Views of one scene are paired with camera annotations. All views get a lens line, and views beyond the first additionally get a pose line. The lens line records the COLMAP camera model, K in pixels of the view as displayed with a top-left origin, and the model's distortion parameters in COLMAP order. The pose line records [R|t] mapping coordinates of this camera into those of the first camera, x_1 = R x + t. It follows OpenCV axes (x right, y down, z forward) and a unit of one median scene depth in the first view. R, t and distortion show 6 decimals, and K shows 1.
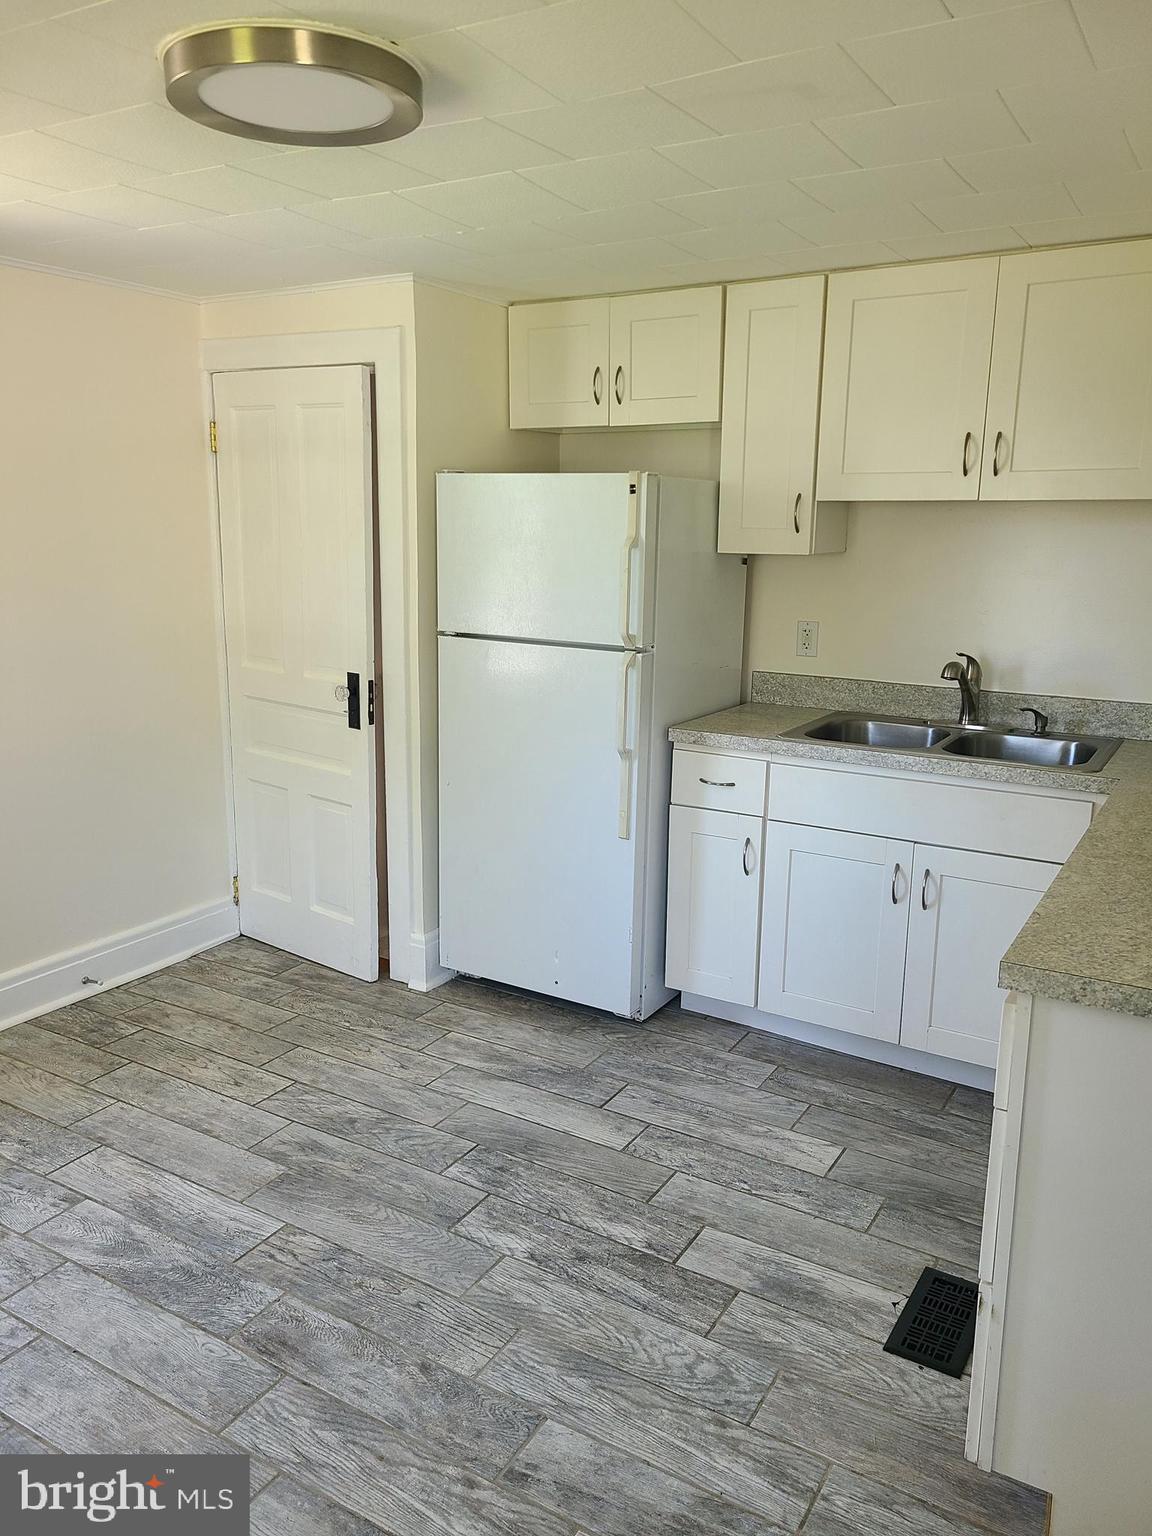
lens RADIAL K [[1147.8, 0, 585.7], [0, 1147.8, 762.2], [0, 0, 1]] dist [0.053940, -0.035024]
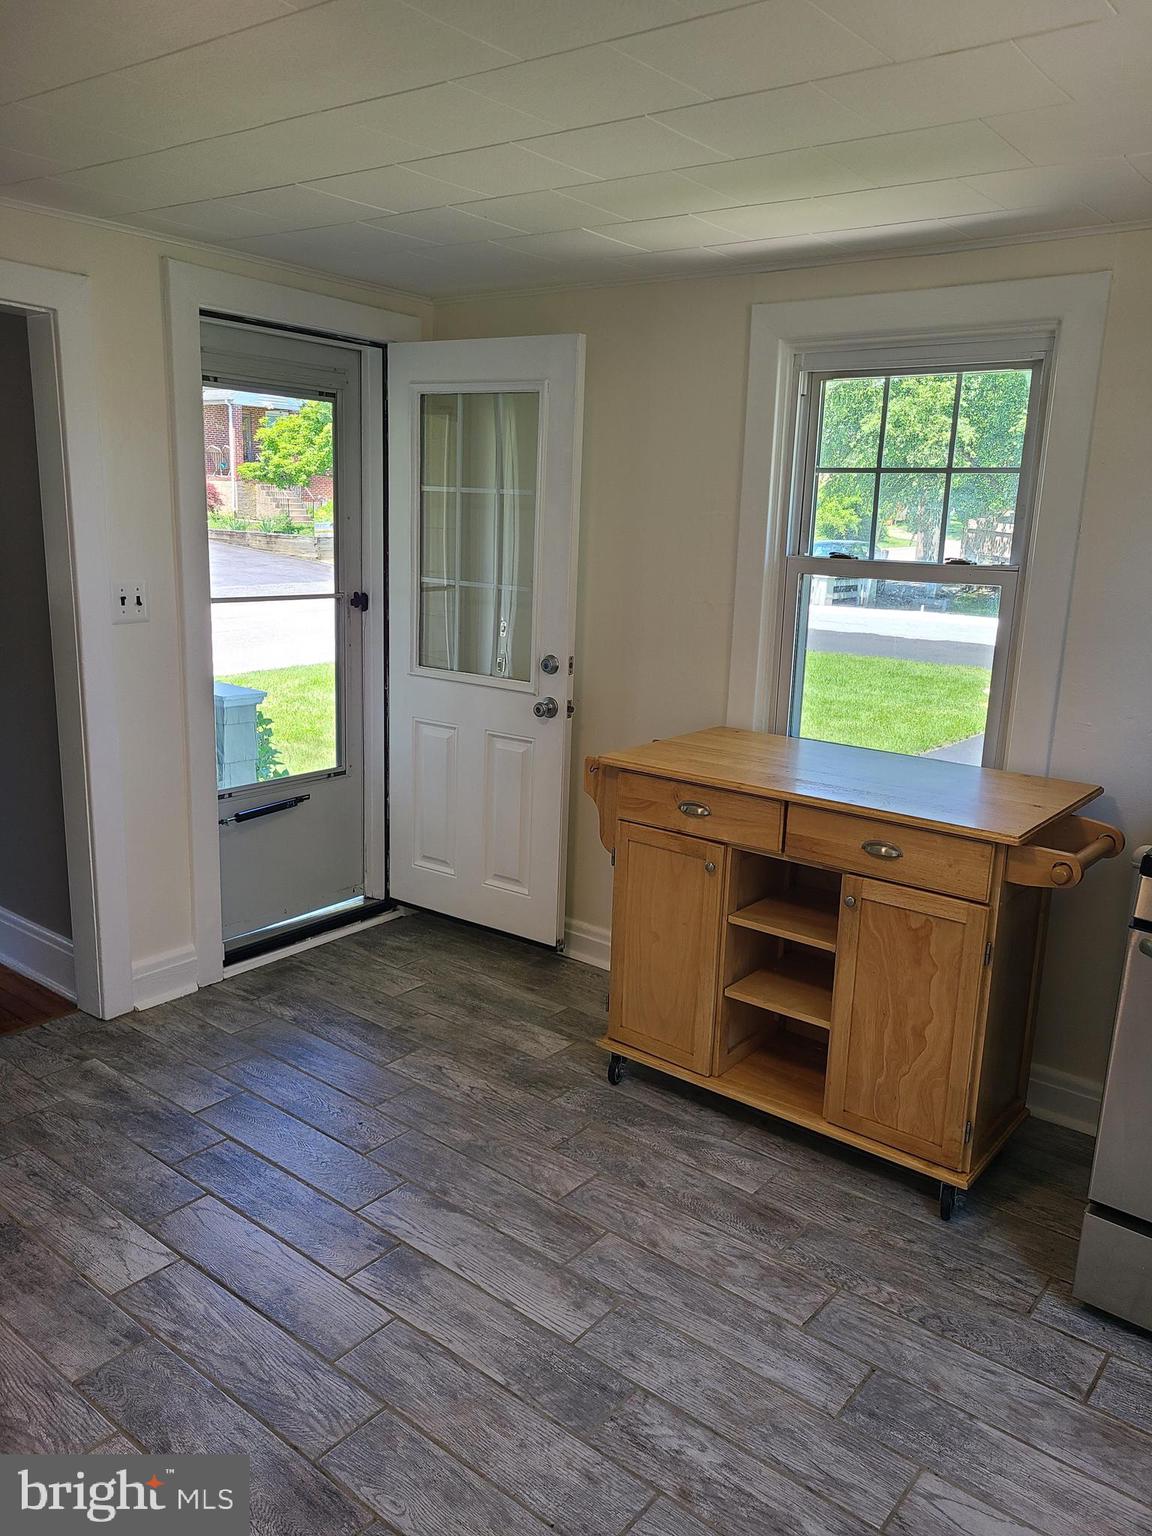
lens RADIAL K [[1147.8, 0, 580.3], [0, 1147.8, 771.9], [0, 0, 1]] dist [0.053940, -0.035024]
pose [[-0.989632, -0.074312, 0.122909, -0.519860], [-0.016059, 0.907629, 0.419465, -0.331363], [-0.142727, 0.413142, -0.899412, 1.523015]]
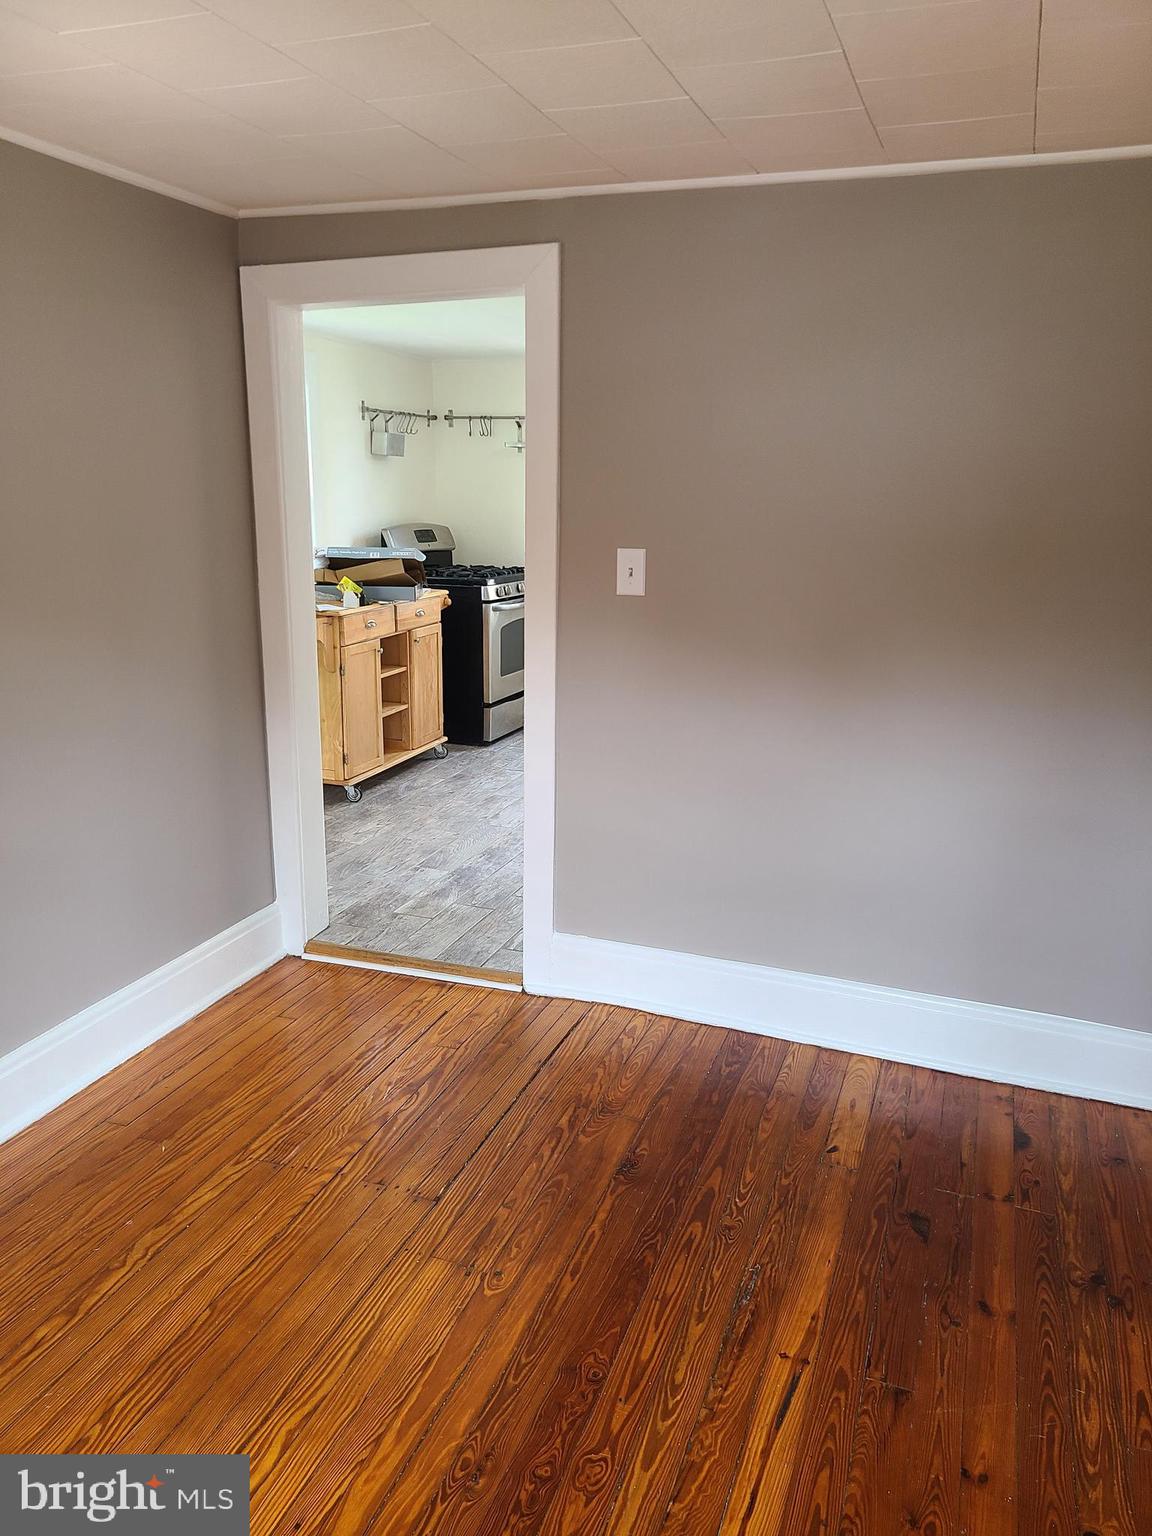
lens RADIAL K [[1147.8, 0, 576.0], [0, 1147.8, 757.0], [0, 0, 1]] dist [0.053940, -0.035024]
pose [[0.185054, 0.222506, -0.957208, 2.043796], [-0.208227, 0.960792, 0.183083, -0.015948], [0.960415, 0.165436, 0.224130, 0.254058]]
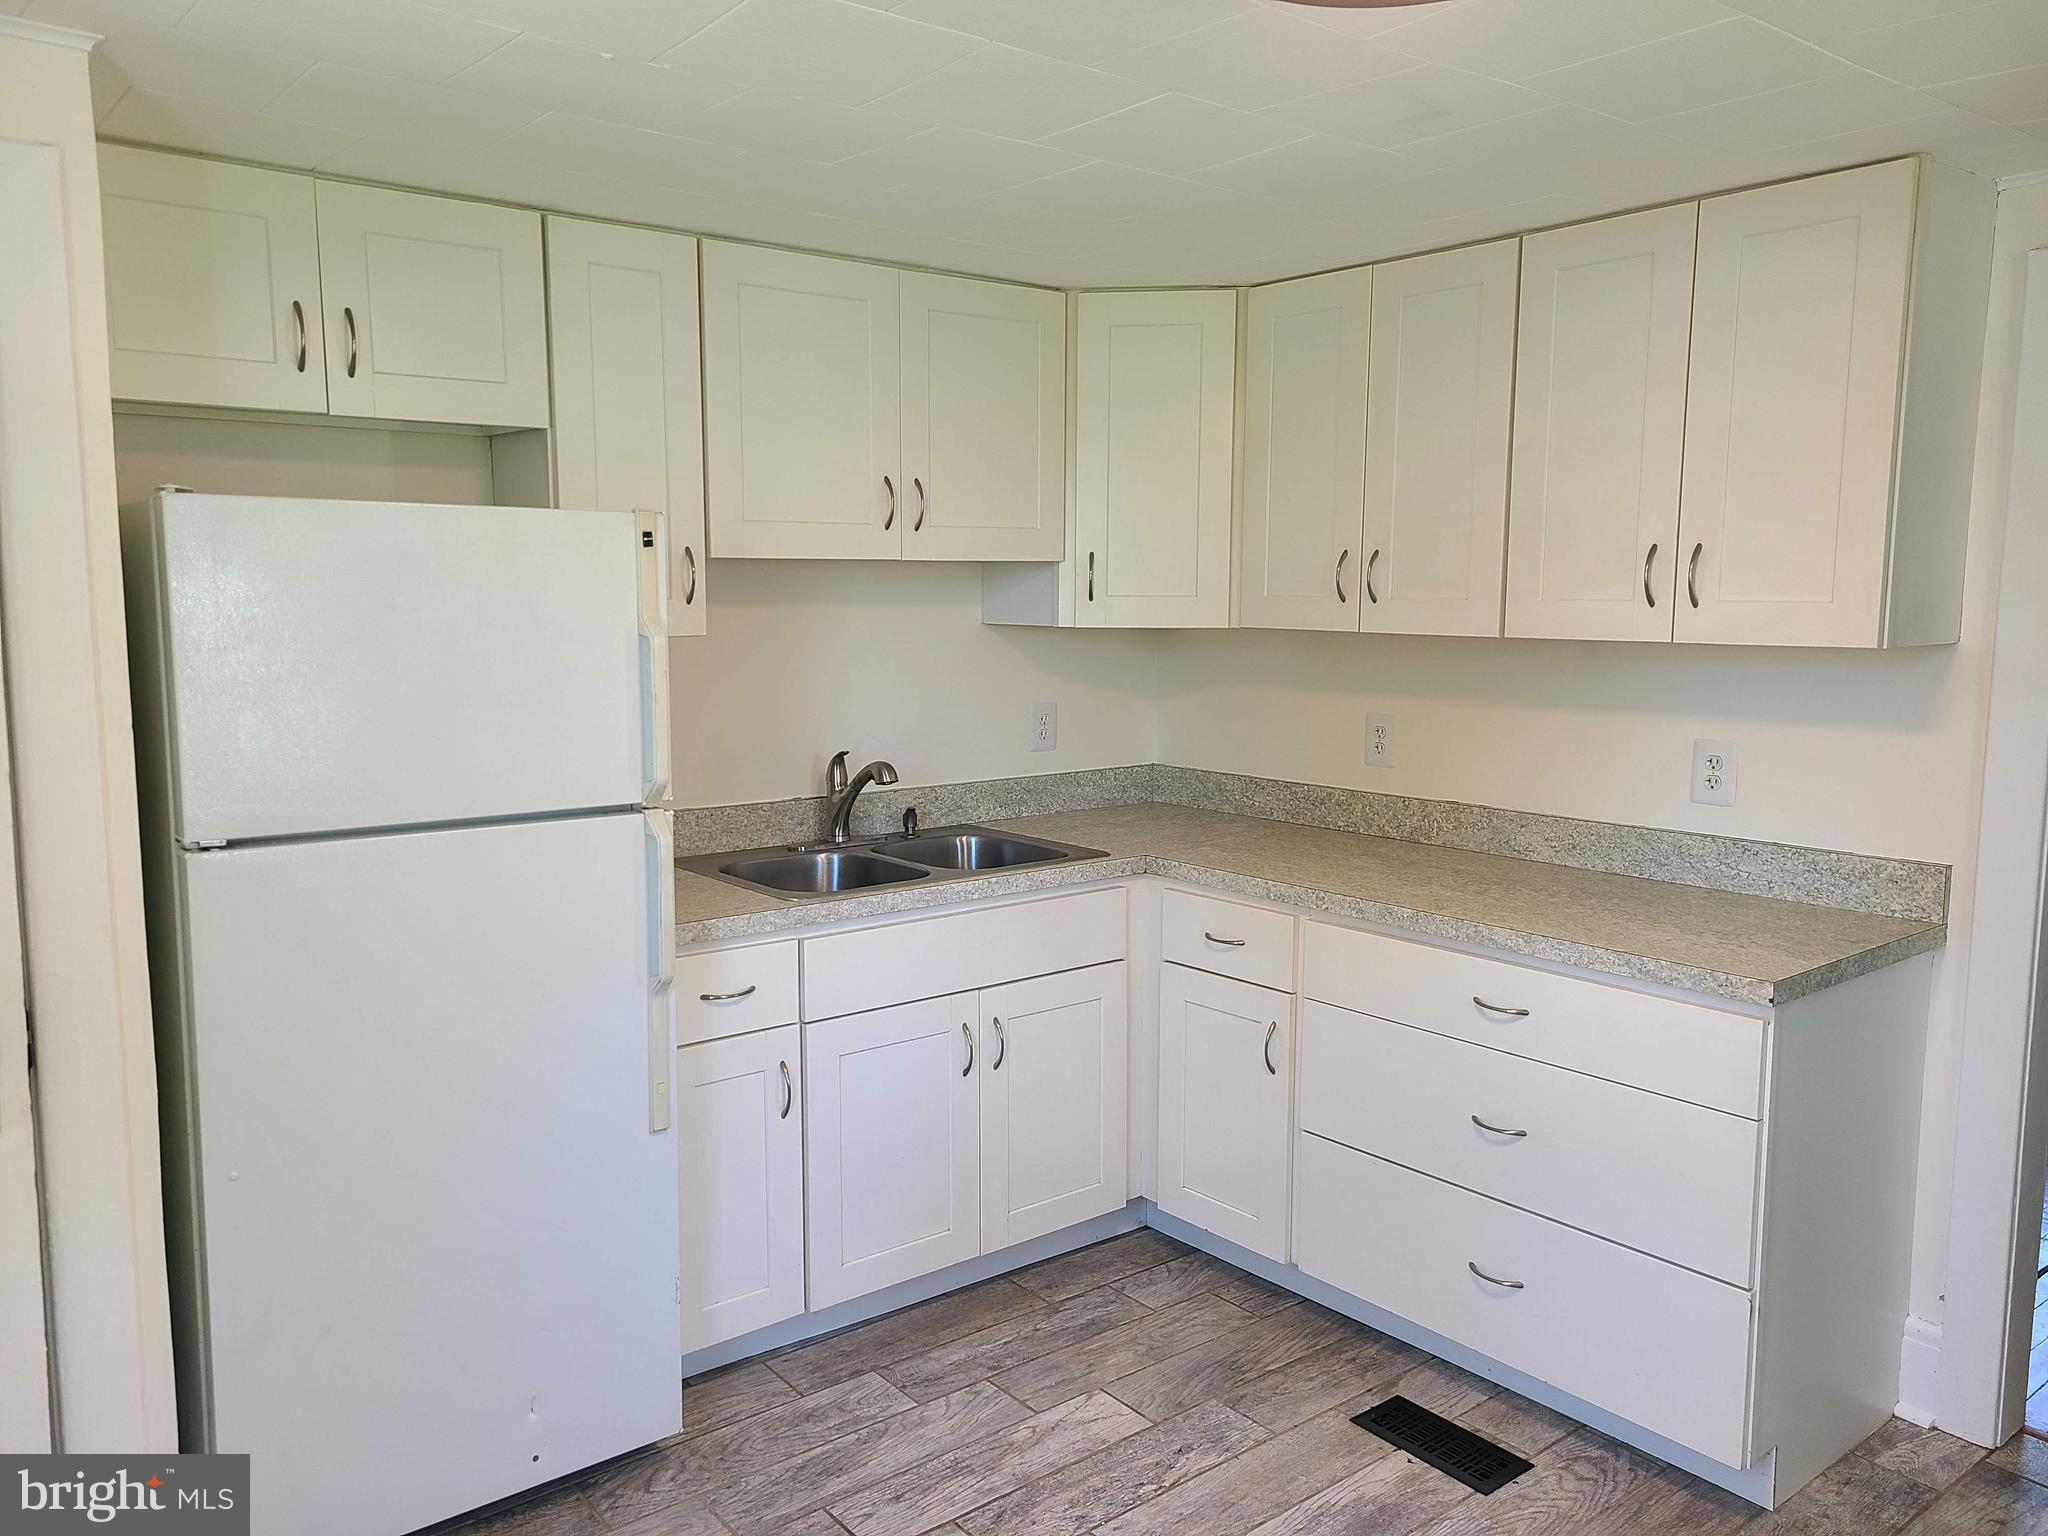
lens RADIAL K [[1530.4, 0, 1003.0], [0, 1530.4, 764.8], [0, 0, 1]] dist [0.053940, -0.035024]
pose [[0.358728, -0.124090, 0.925157, -0.932513], [0.194107, 0.979375, 0.056098, -0.193084], [-0.913037, 0.159455, 0.375417, 0.807852]]
